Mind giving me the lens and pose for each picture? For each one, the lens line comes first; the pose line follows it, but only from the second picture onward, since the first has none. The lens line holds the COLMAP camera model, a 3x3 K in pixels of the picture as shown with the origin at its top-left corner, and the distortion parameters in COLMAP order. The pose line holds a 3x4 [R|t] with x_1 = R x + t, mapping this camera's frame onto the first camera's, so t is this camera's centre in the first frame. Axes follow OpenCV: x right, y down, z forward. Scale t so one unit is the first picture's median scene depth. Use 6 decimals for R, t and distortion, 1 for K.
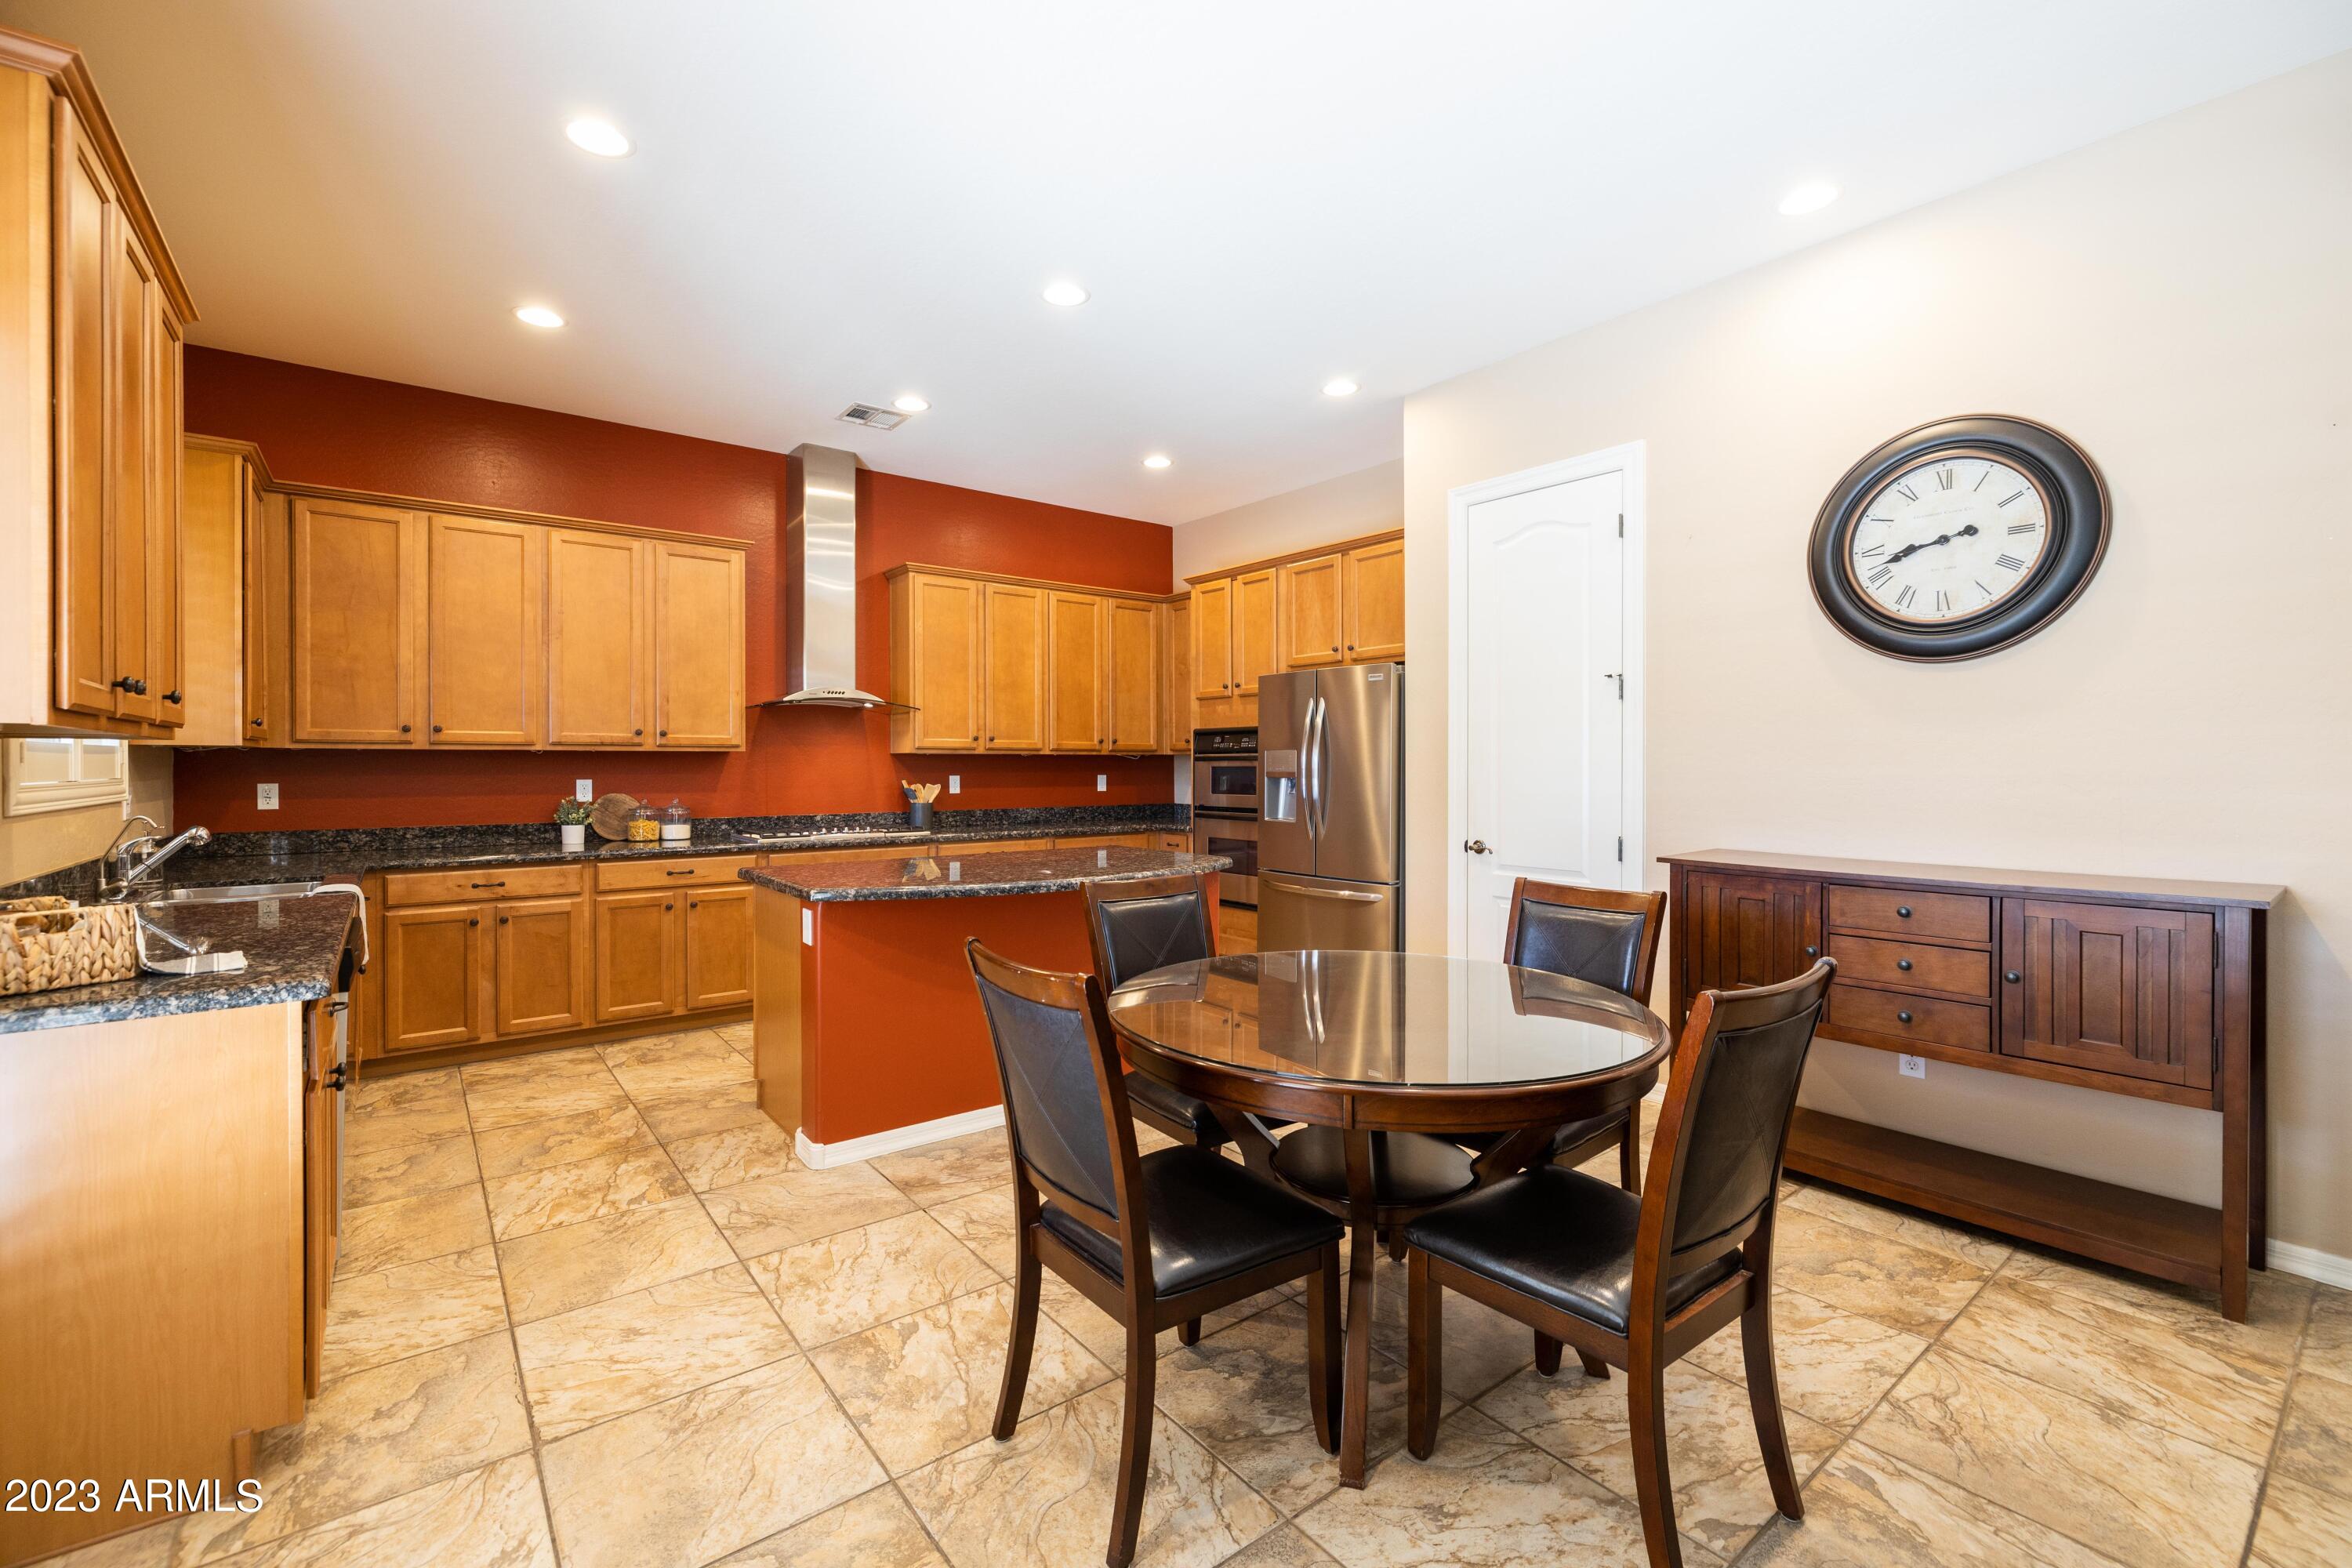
lens RADIAL K [[990.2, 0, 1126.6], [0, 990.2, 772.2], [0, 0, 1]] dist [-0.000759, -0.000601]
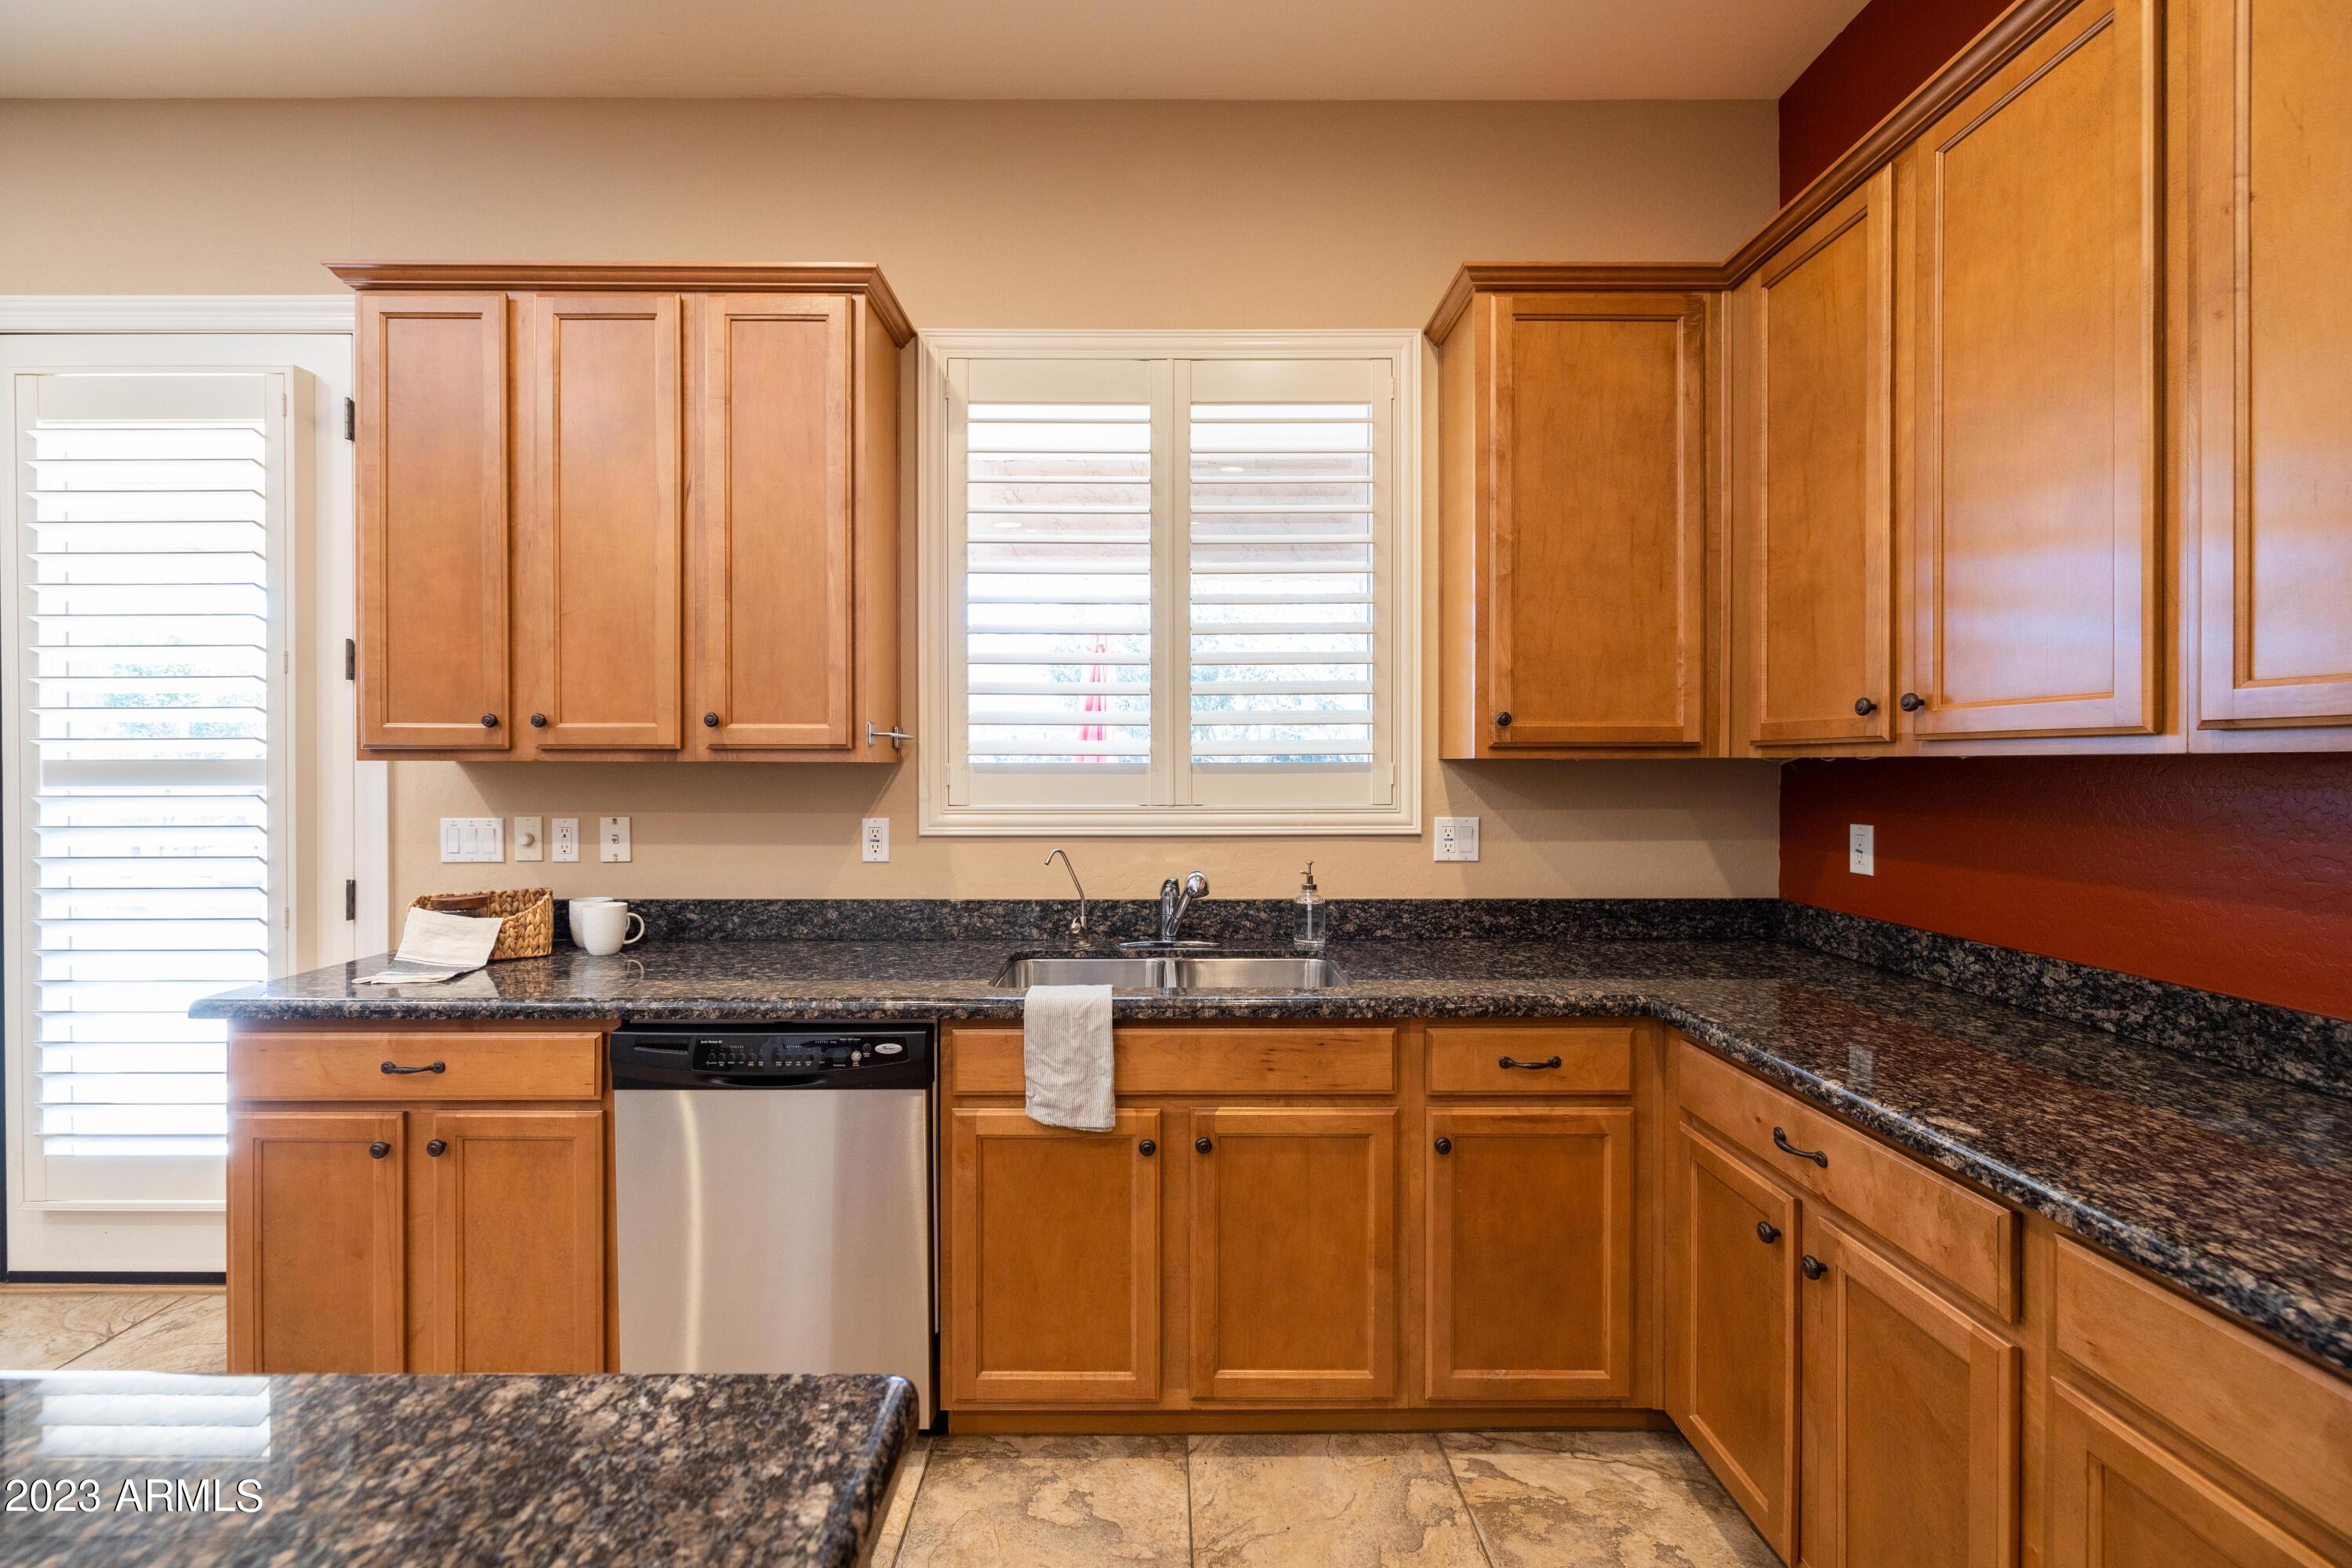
lens RADIAL K [[990.2, 0, 1161.0], [0, 990.2, 768.2], [0, 0, 1]] dist [-0.000759, -0.000601]
pose [[-0.577205, 0.002997, -0.816594, -0.216043], [-0.005589, 0.999955, 0.007620, -0.019313], [0.816581, 0.008963, -0.577162, 0.951123]]
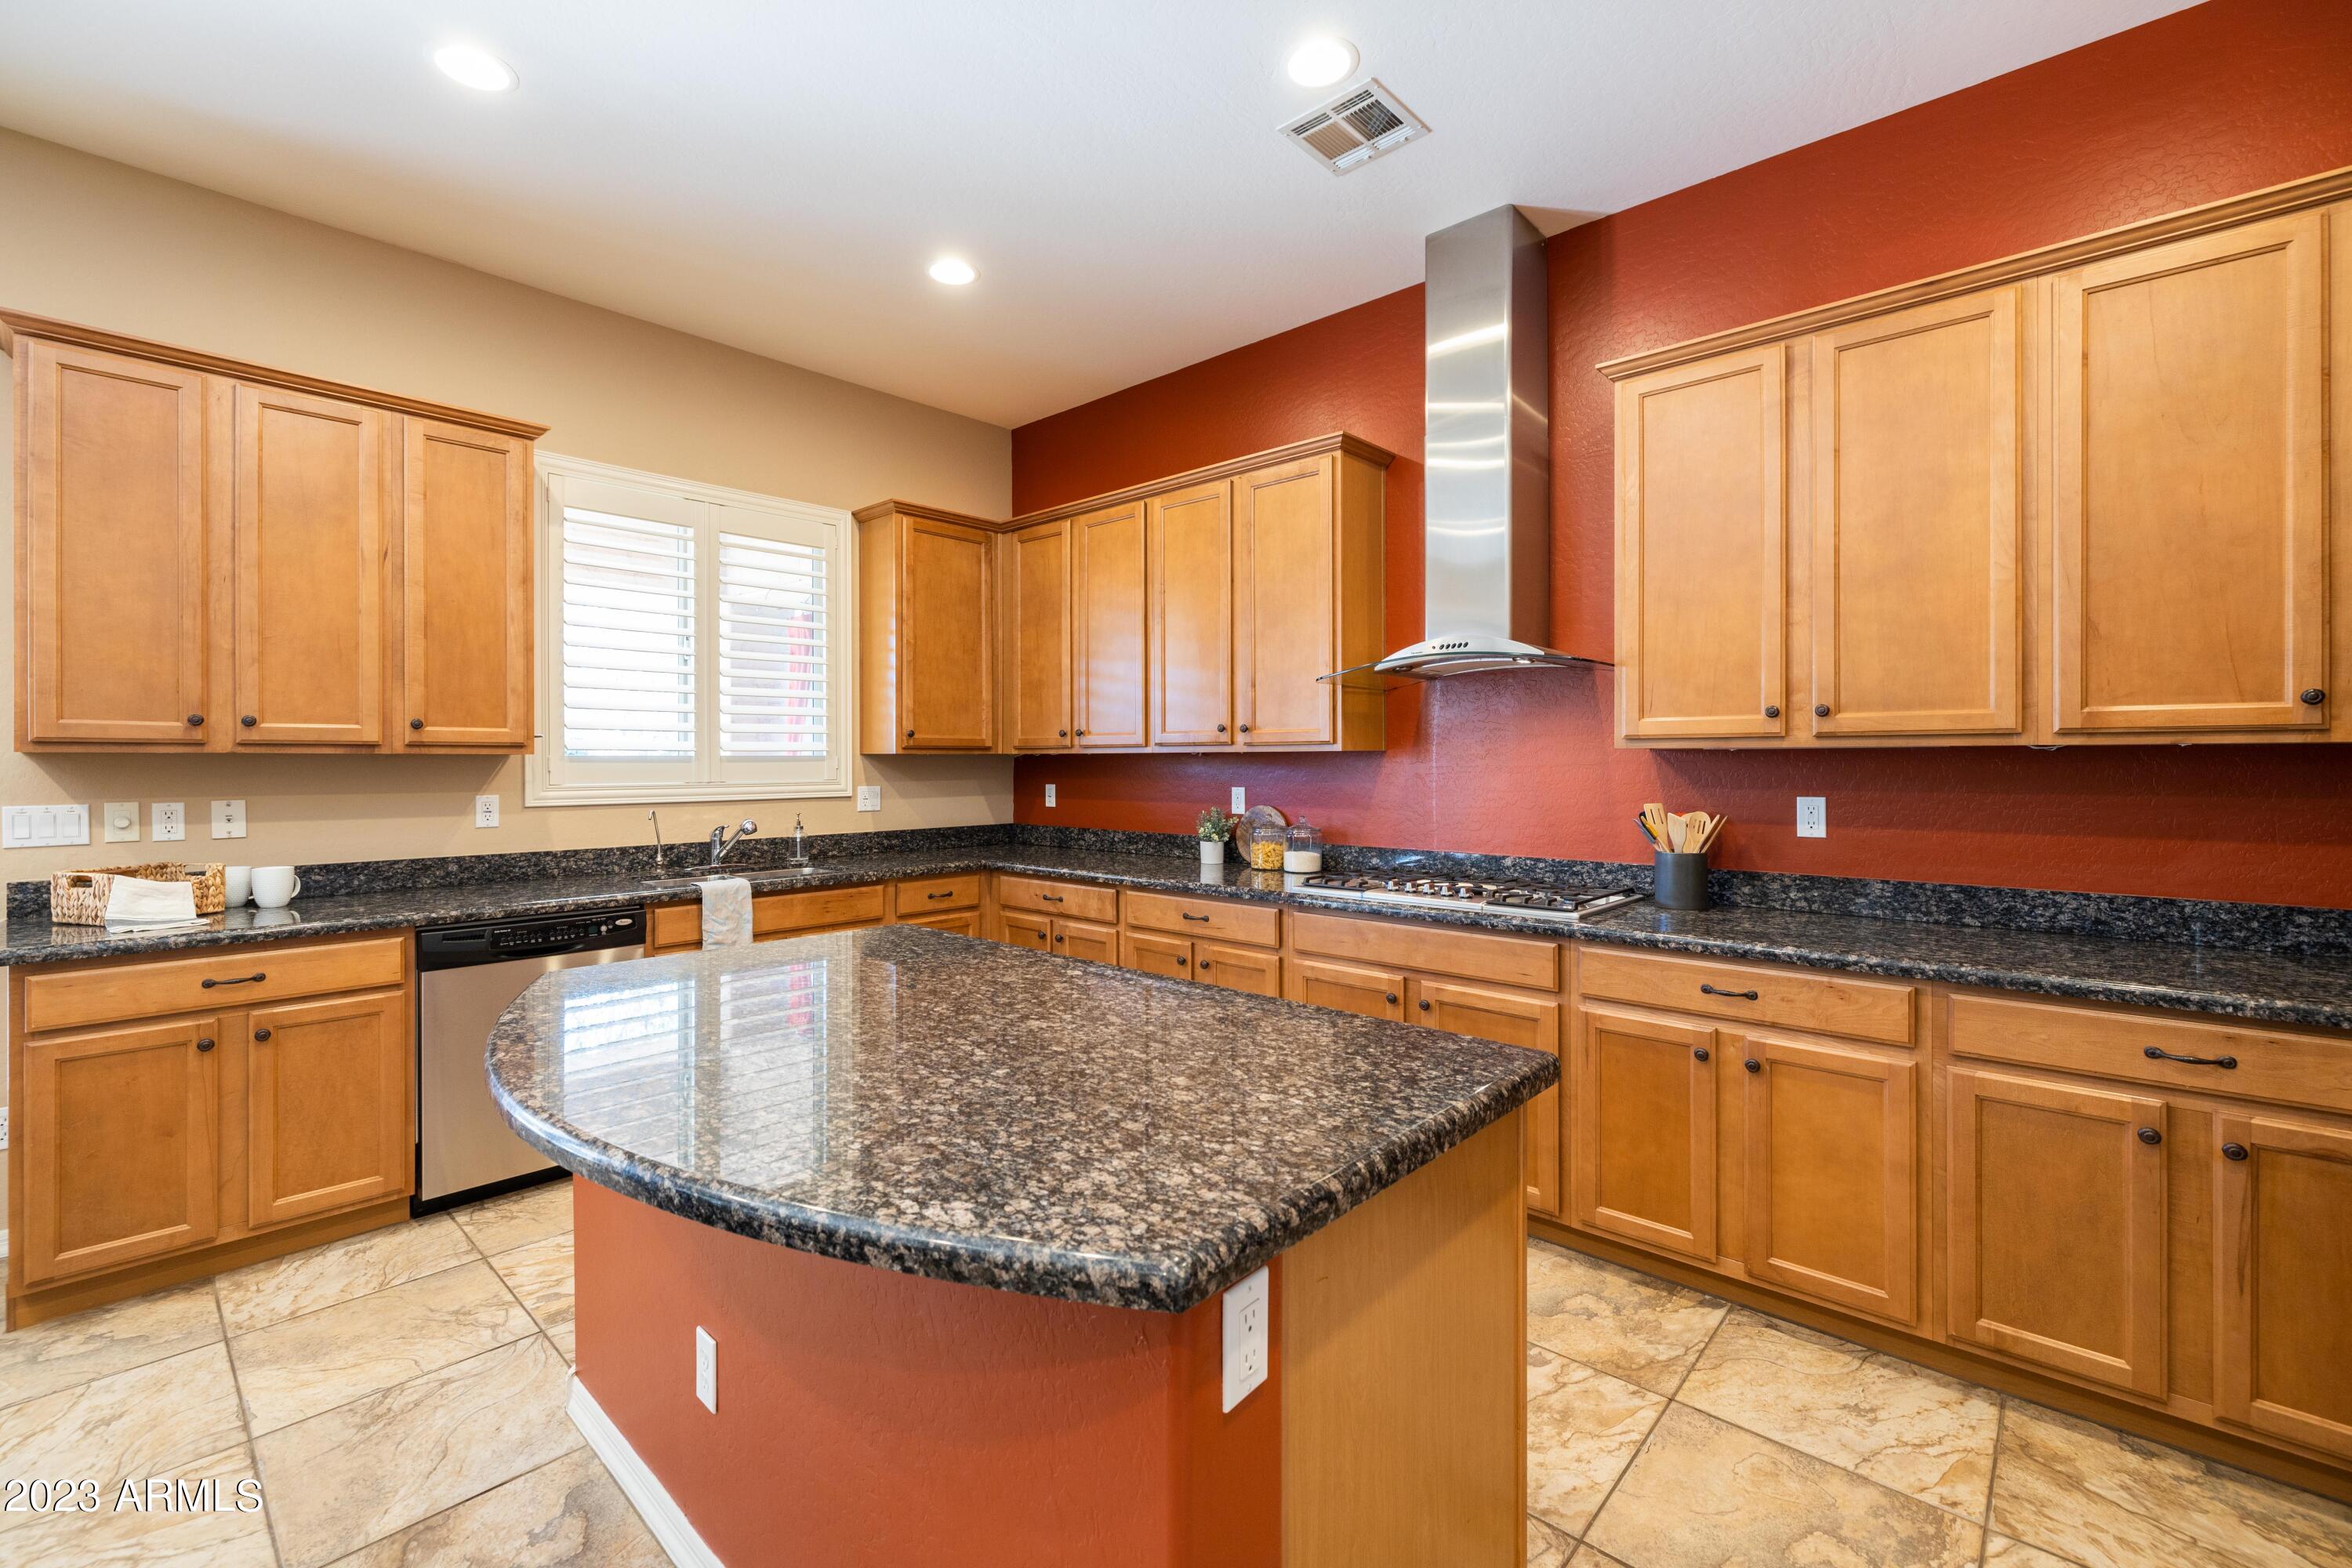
lens RADIAL K [[990.2, 0, 1171.4], [0, 990.2, 756.0], [0, 0, 1]] dist [-0.000759, -0.000601]
pose [[0.204534, -0.005162, -0.978846, 0.274443], [-0.004941, 0.999968, -0.006305, -0.014491], [0.978847, 0.006126, 0.204502, 0.859147]]
